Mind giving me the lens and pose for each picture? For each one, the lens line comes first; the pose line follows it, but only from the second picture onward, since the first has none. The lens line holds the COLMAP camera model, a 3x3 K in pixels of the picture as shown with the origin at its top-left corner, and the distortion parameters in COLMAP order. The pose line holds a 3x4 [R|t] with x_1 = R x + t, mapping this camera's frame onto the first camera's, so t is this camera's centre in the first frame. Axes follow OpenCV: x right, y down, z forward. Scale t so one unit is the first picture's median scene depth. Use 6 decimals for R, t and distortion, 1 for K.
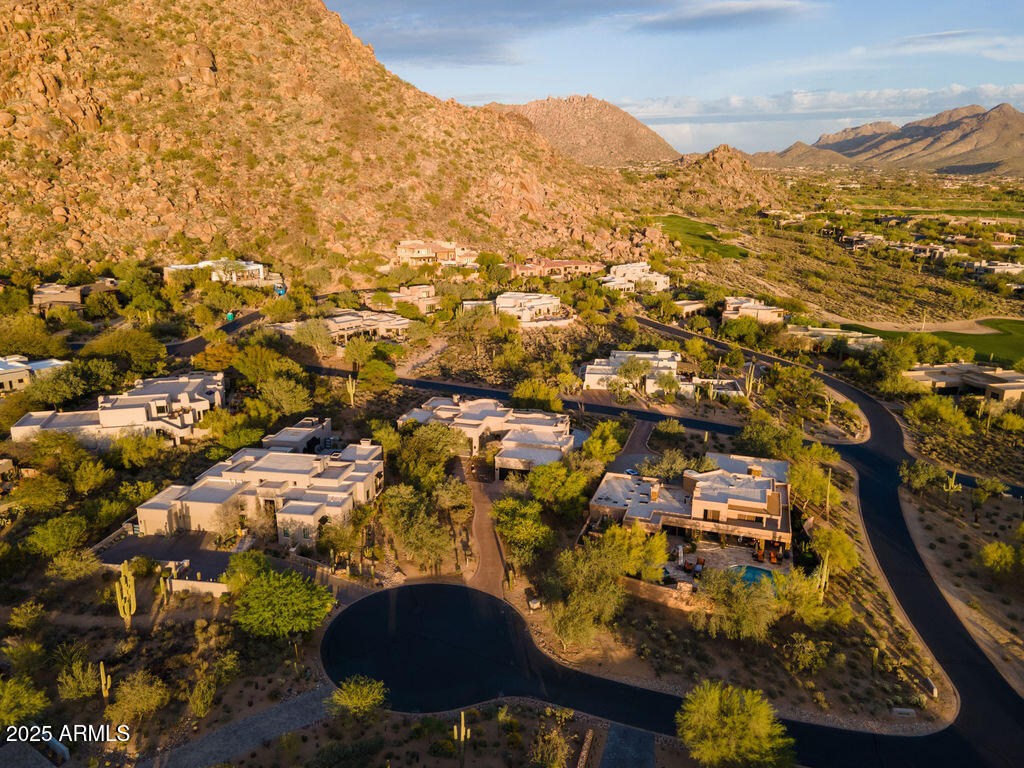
lens RADIAL K [[744.3, 0, 512.0], [0, 744.3, 384.0], [0, 0, 1]] dist [0.031062, 0.002204]
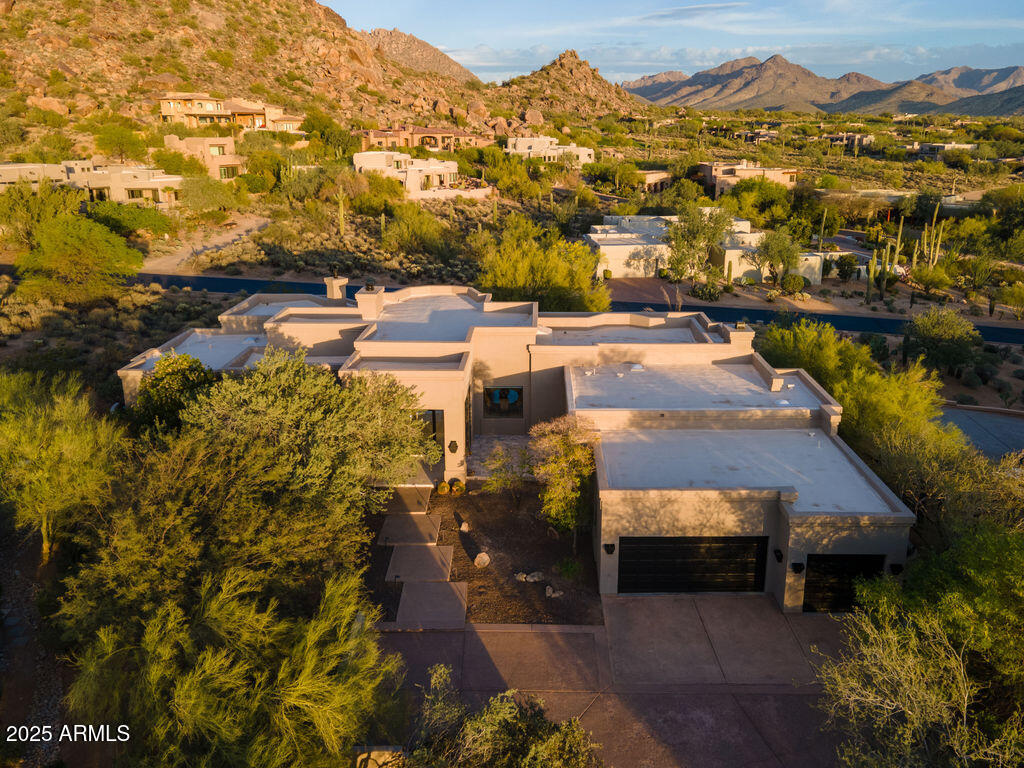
lens RADIAL K [[763.5, 0, 549.8], [0, 763.5, 320.0], [0, 0, 1]] dist [0.038387, -0.006143]
pose [[0.958455, -0.063782, 0.278021, -0.032276], [0.069013, 0.997575, -0.009057, 0.017129], [-0.276769, 0.027868, 0.960532, 0.270190]]
